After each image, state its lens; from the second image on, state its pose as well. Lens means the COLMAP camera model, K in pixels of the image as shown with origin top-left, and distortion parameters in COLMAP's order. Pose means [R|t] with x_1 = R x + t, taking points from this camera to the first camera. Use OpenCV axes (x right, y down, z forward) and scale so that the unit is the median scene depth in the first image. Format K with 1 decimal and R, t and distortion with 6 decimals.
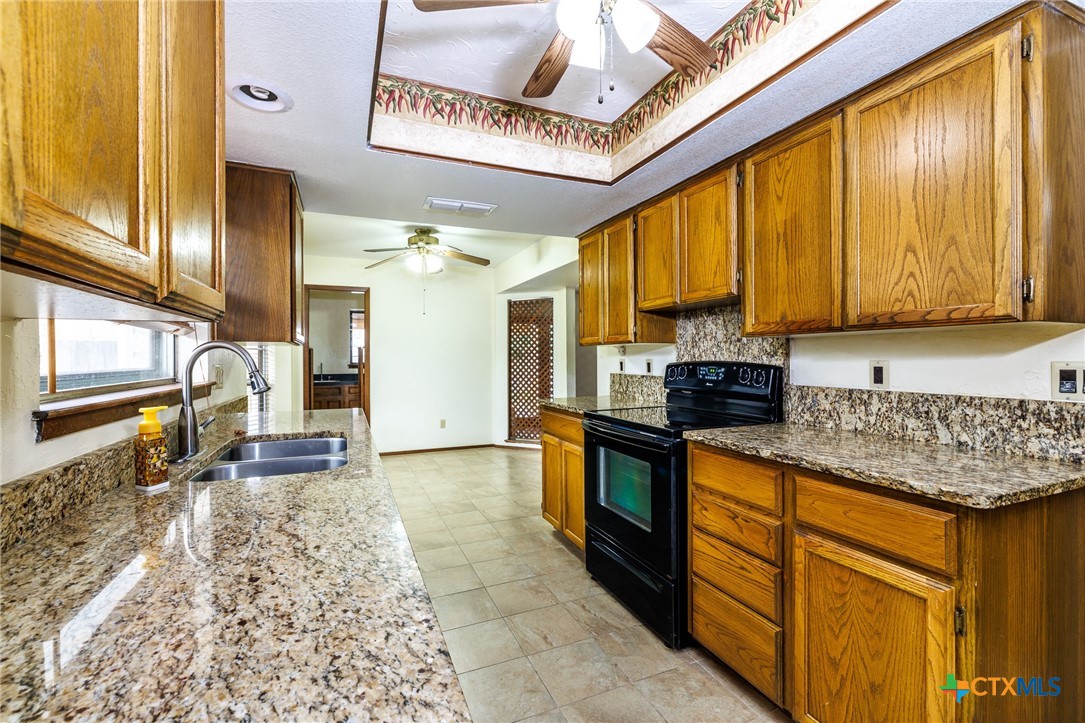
lens RADIAL K [[465.4, 0, 536.1], [0, 465.4, 358.0], [0, 0, 1]] dist [0.001036, 0.000714]
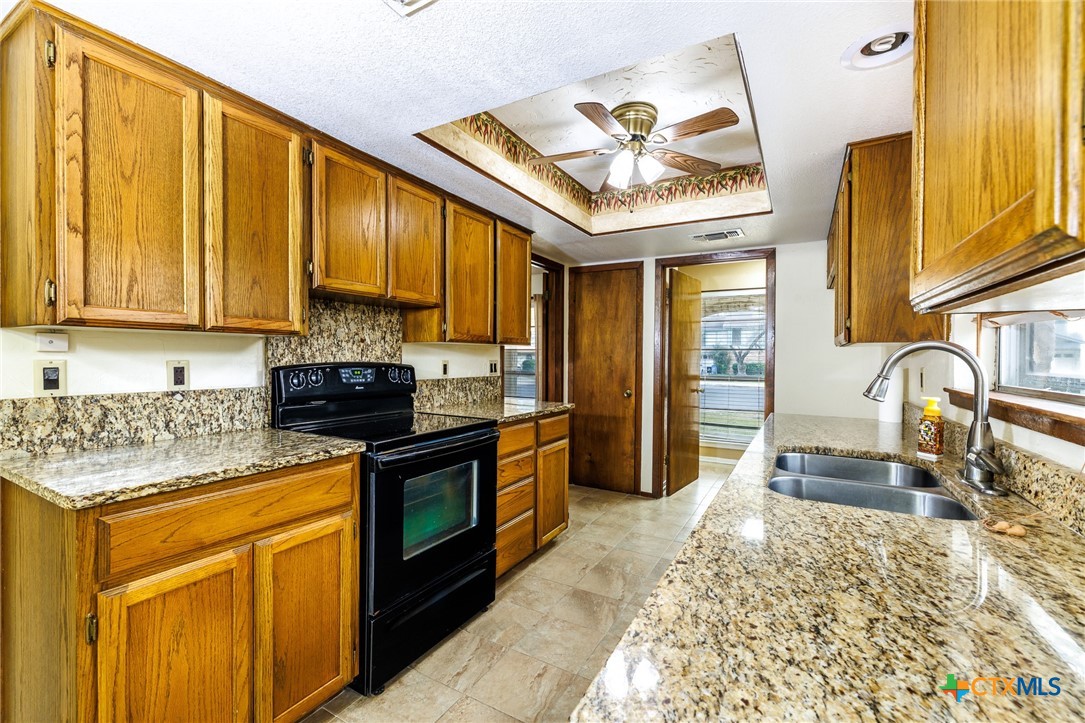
lens RADIAL K [[465.4, 0, 536.9], [0, 465.4, 359.6], [0, 0, 1]] dist [0.001036, 0.000714]
pose [[-0.608877, -0.005455, 0.793246, -0.598877], [-0.004451, 0.999984, 0.003460, -0.003576], [-0.793252, -0.001424, -0.608892, 1.367029]]
